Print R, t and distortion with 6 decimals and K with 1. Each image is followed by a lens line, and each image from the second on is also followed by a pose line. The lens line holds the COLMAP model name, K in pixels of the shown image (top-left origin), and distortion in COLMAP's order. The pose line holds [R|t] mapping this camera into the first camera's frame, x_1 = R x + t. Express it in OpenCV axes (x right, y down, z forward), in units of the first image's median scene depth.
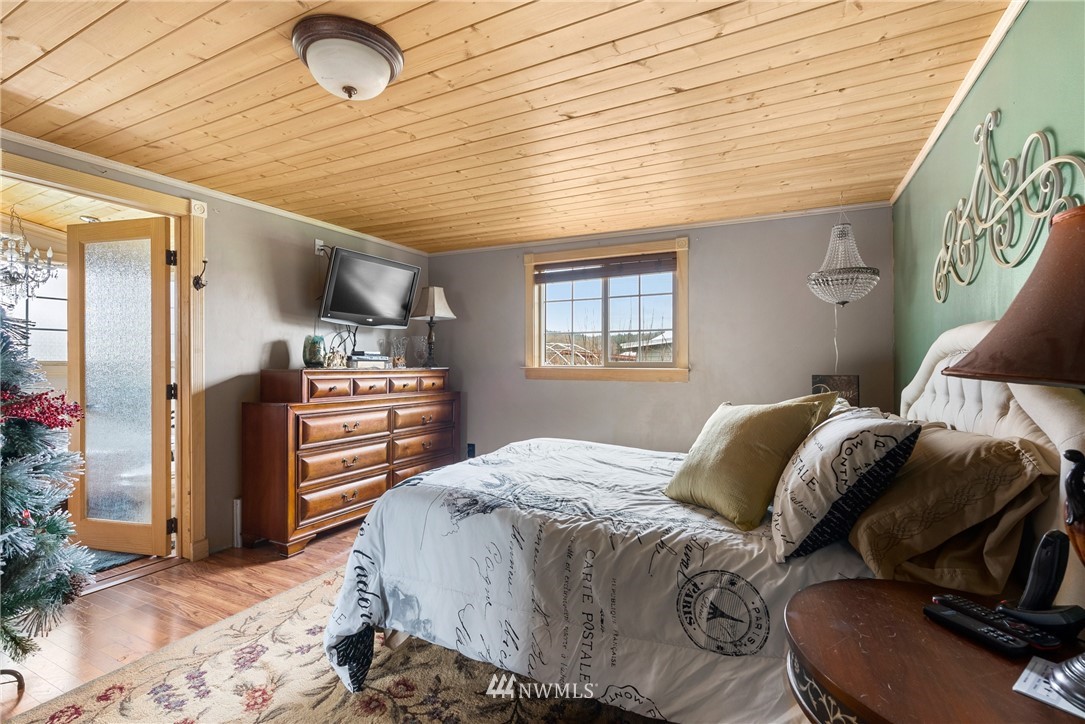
lens RADIAL K [[495.5, 0, 542.5], [0, 495.5, 362.0], [0, 0, 1]] dist [-0.001952, 0.000825]
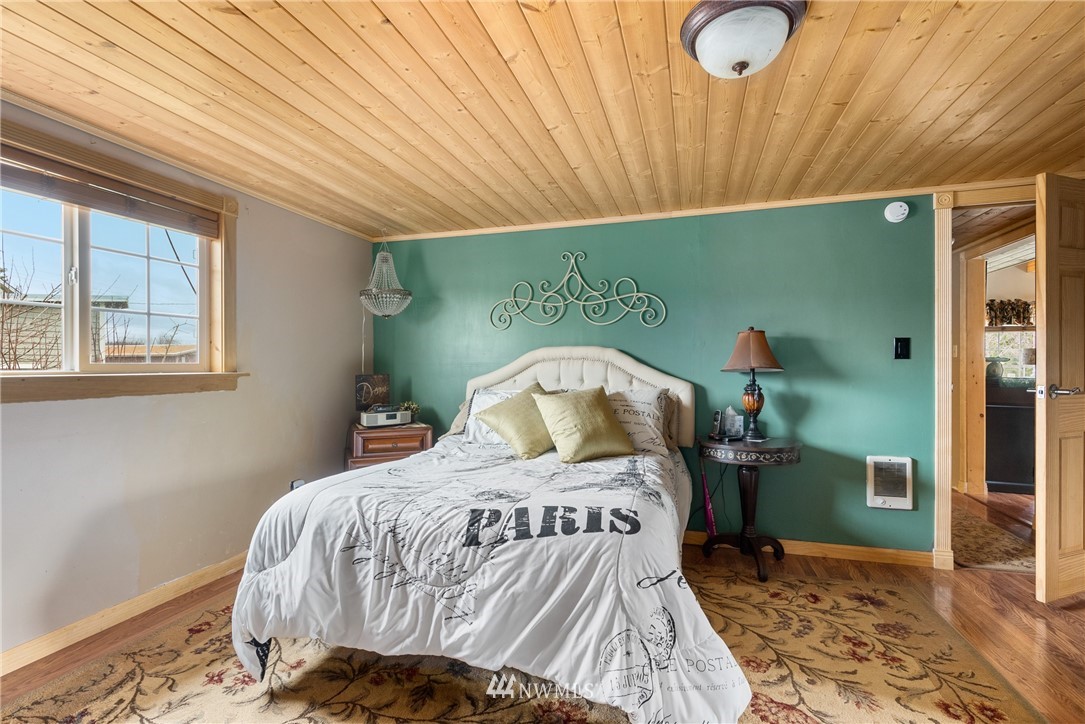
lens RADIAL K [[495.5, 0, 542.5], [0, 495.5, 362.0], [0, 0, 1]] dist [-0.001952, 0.000825]
pose [[-0.201086, -0.003007, 0.979569, -0.683929], [0.003533, 0.999987, 0.003794, -0.004828], [-0.979567, 0.004224, -0.201073, 0.865023]]
